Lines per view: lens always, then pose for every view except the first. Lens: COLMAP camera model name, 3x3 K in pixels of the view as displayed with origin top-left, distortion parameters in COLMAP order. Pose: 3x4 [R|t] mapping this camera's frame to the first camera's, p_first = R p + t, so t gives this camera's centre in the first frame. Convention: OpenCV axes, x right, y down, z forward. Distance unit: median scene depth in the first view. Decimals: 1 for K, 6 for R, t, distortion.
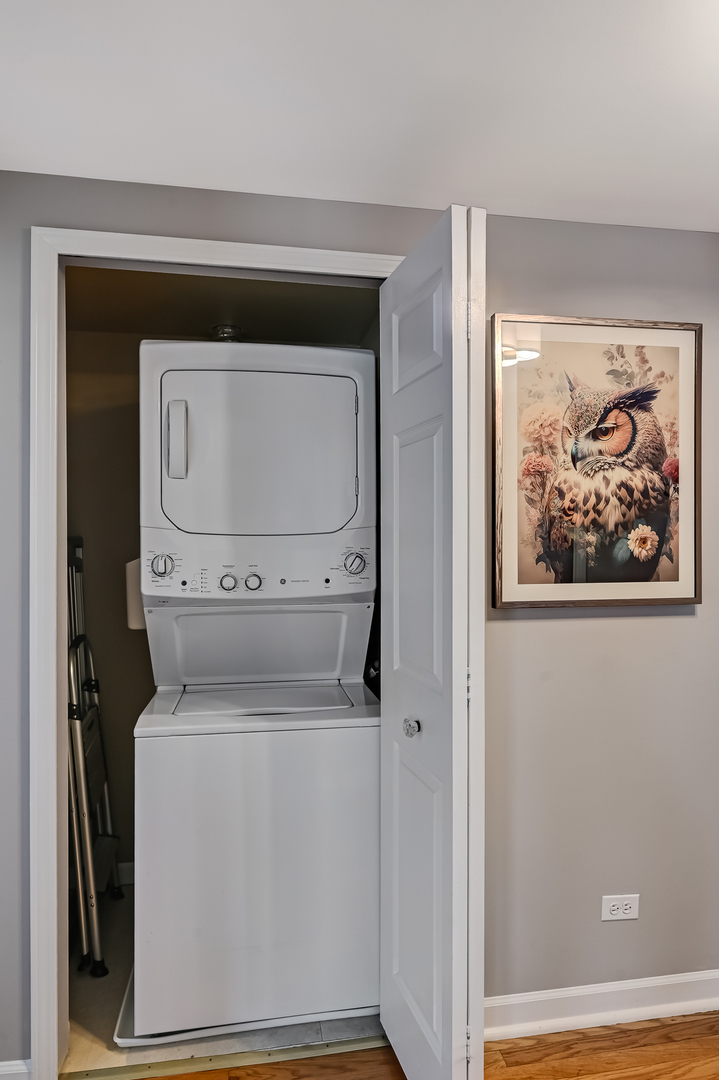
lens RADIAL K [[644.9, 0, 359.5], [0, 644.9, 540.0], [0, 0, 1]] dist [0.000638, 0.000383]
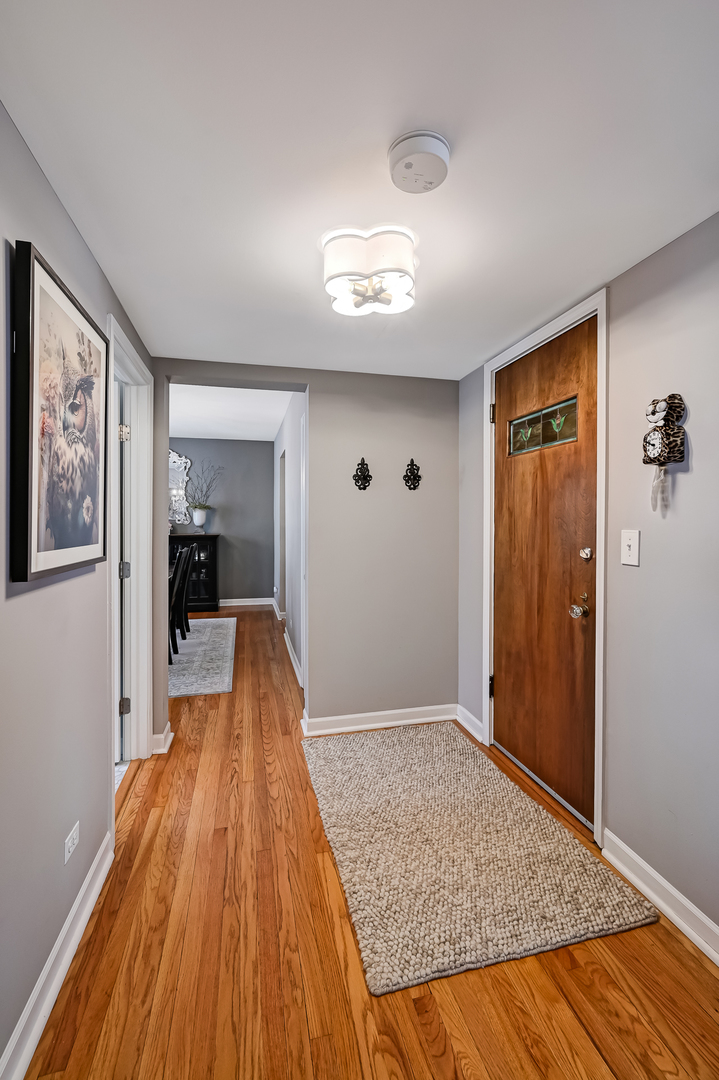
lens RADIAL K [[467.1, 0, 371.9], [0, 467.1, 528.5], [0, 0, 1]] dist [0.000103, 0.000375]
pose [[-0.088378, -0.005402, 0.996072, -0.457021], [-0.005994, 0.999970, 0.004891, 0.029282], [-0.996069, -0.005538, -0.088407, 0.596927]]
